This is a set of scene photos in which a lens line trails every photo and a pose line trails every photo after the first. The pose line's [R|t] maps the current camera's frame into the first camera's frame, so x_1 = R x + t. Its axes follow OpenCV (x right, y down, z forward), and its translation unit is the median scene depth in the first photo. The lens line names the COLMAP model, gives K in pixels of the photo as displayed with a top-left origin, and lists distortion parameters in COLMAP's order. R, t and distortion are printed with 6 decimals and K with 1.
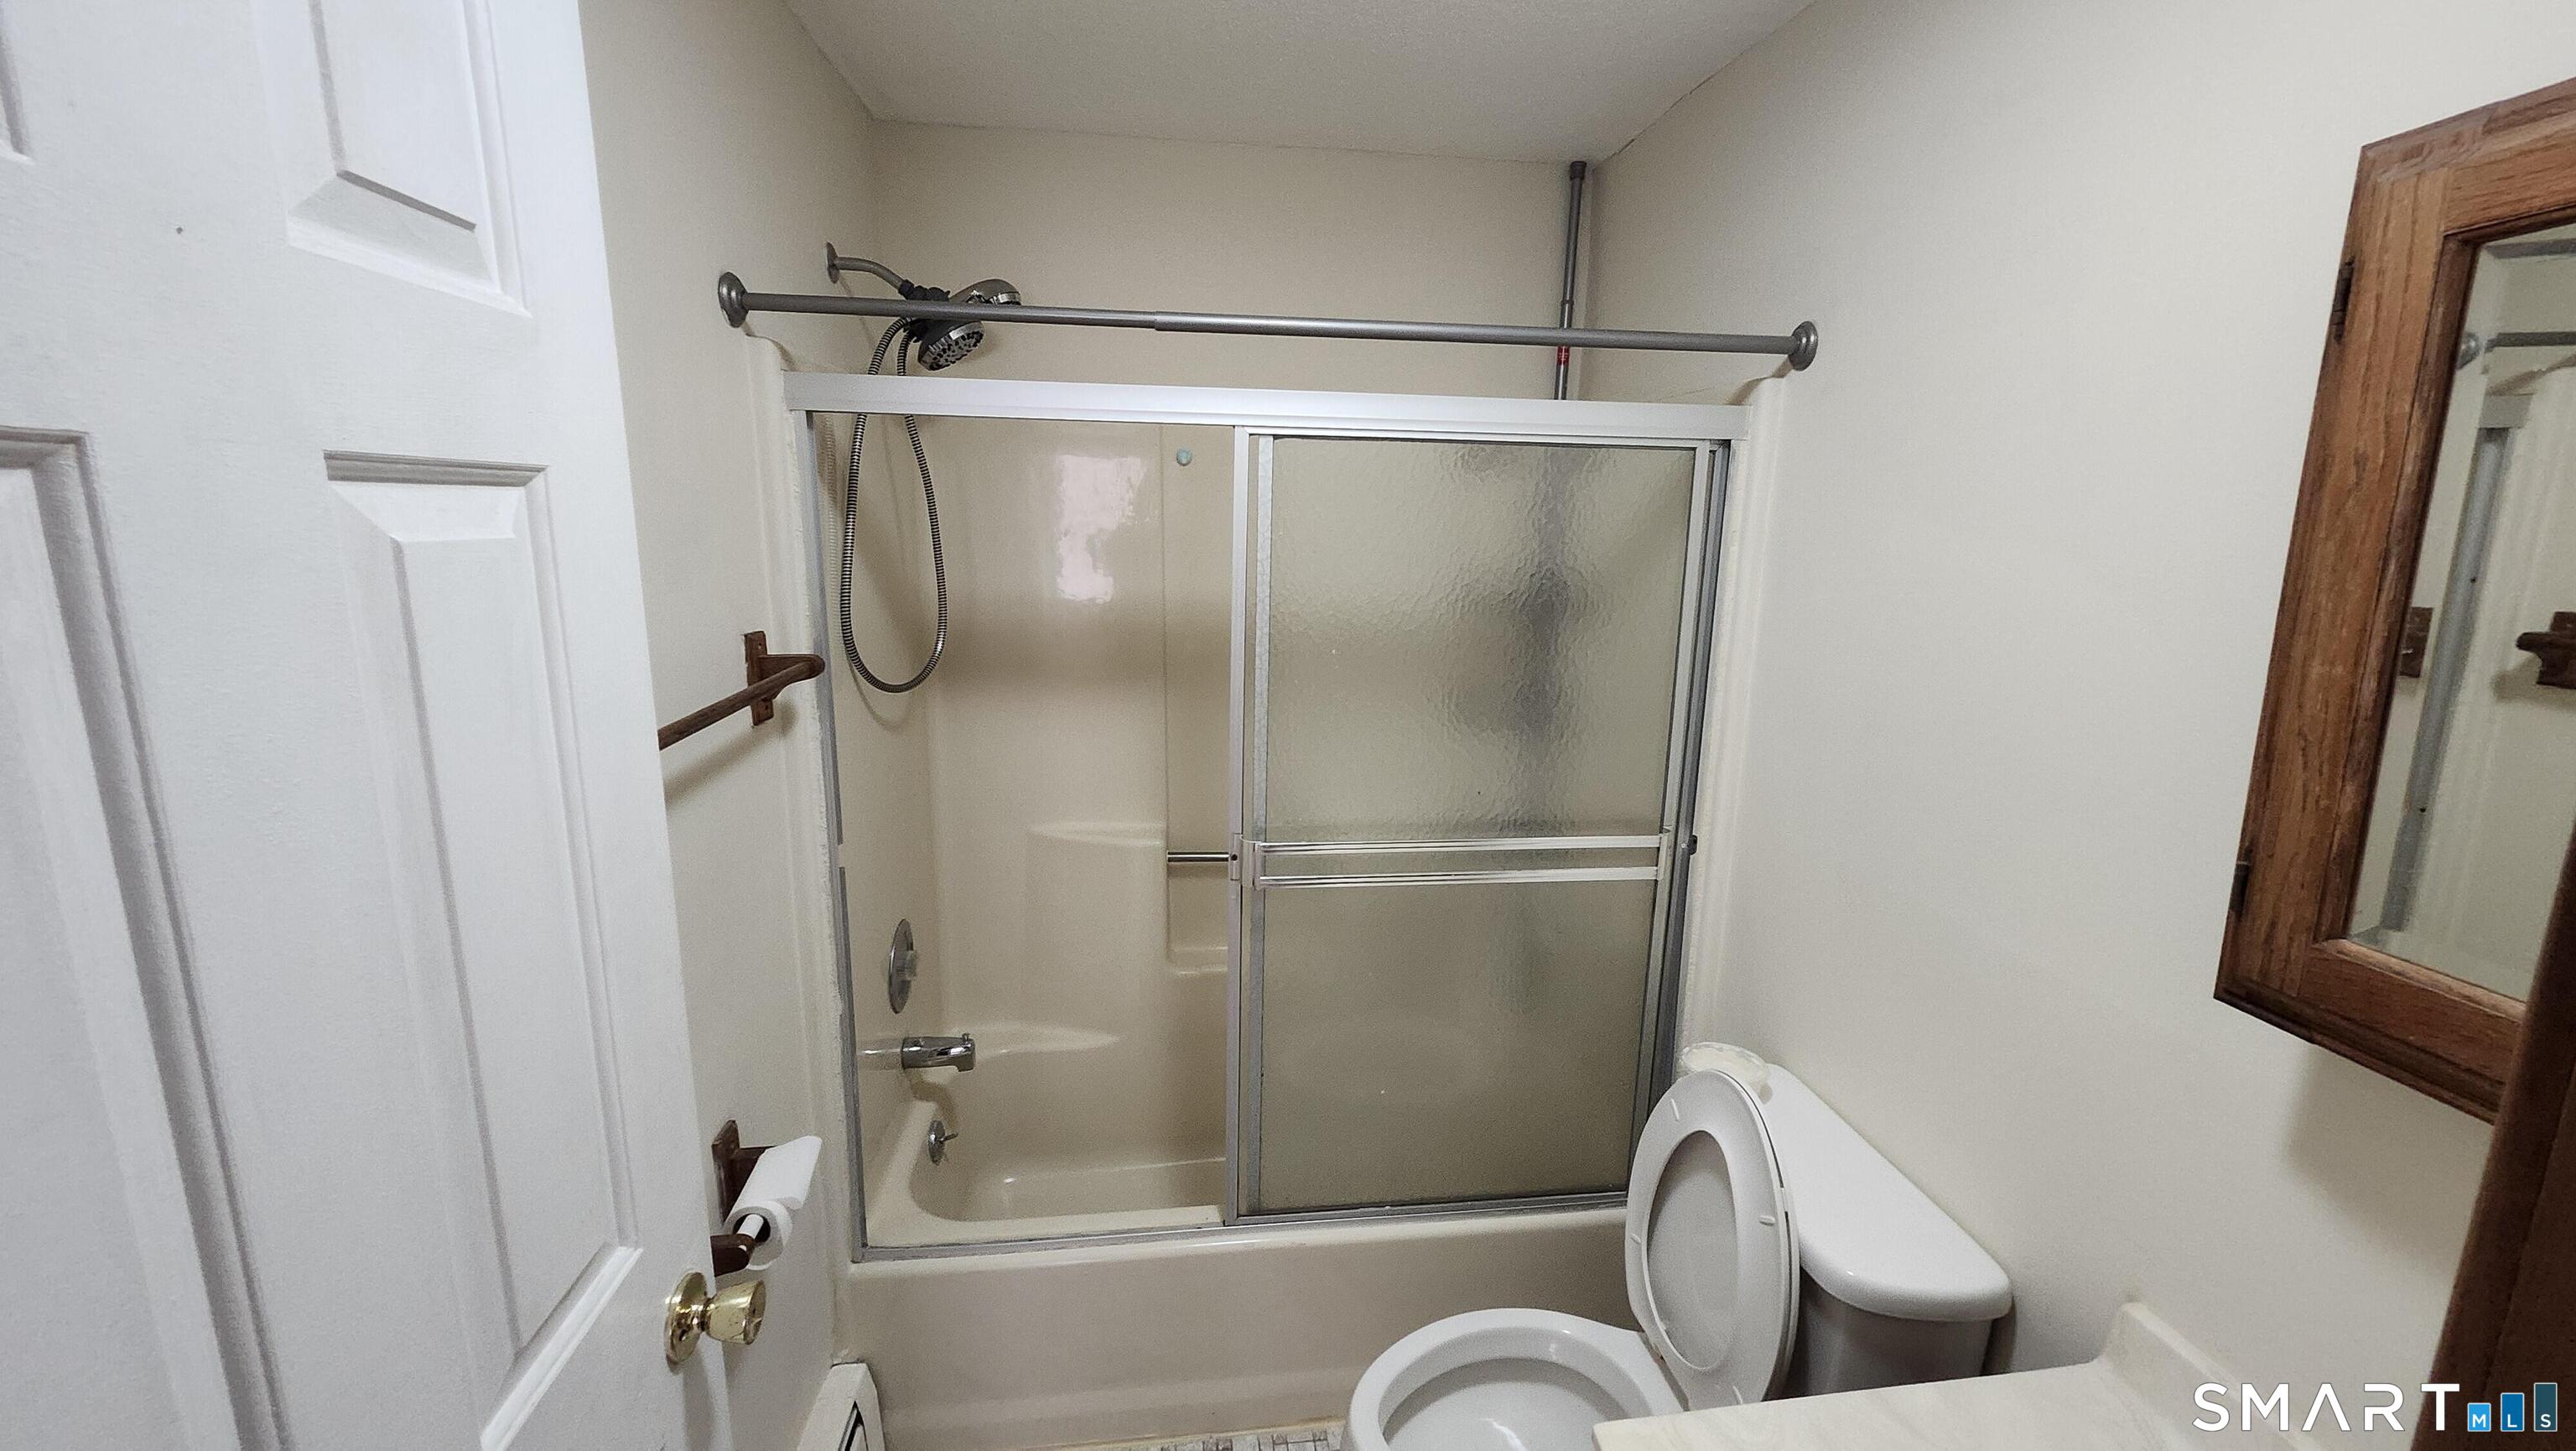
lens RADIAL K [[1010.3, 0, 1295.3], [0, 1010.3, 710.2], [0, 0, 1]] dist [-0.001078, -0.000274]
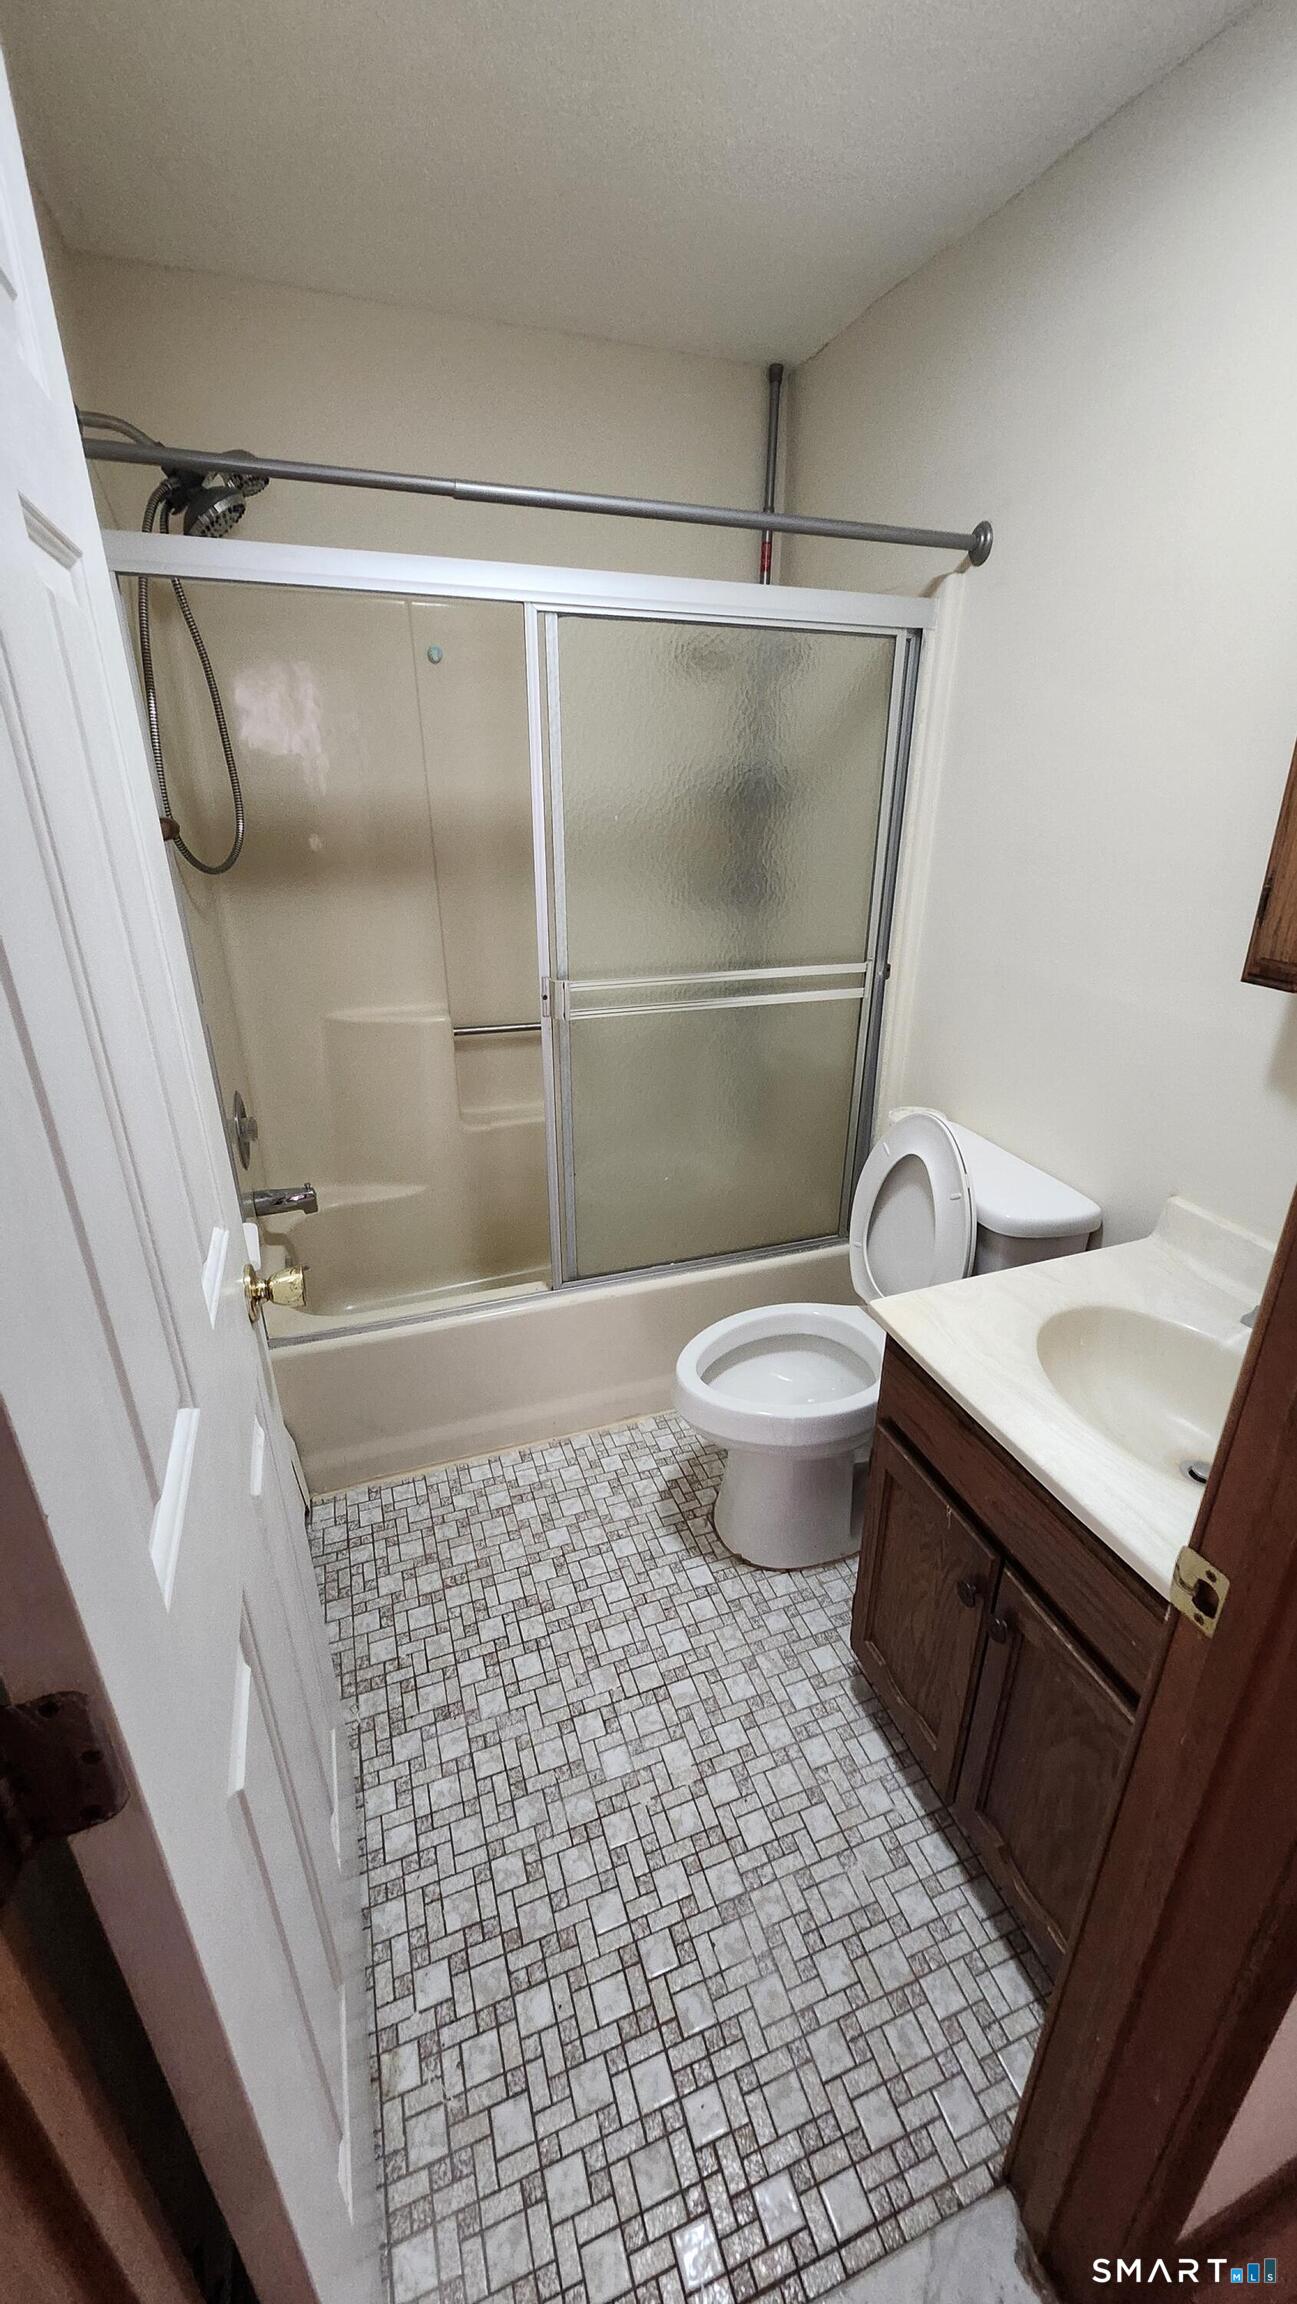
lens RADIAL K [[894.0, 0, 677.1], [0, 894.0, 1159.3], [0, 0, 1]] dist [-0.007813, -0.000362]
pose [[0.974366, -0.098821, 0.202100, -0.138521], [0.050923, 0.971921, 0.229731, 0.092451], [-0.219128, -0.213551, 0.952039, -0.107163]]
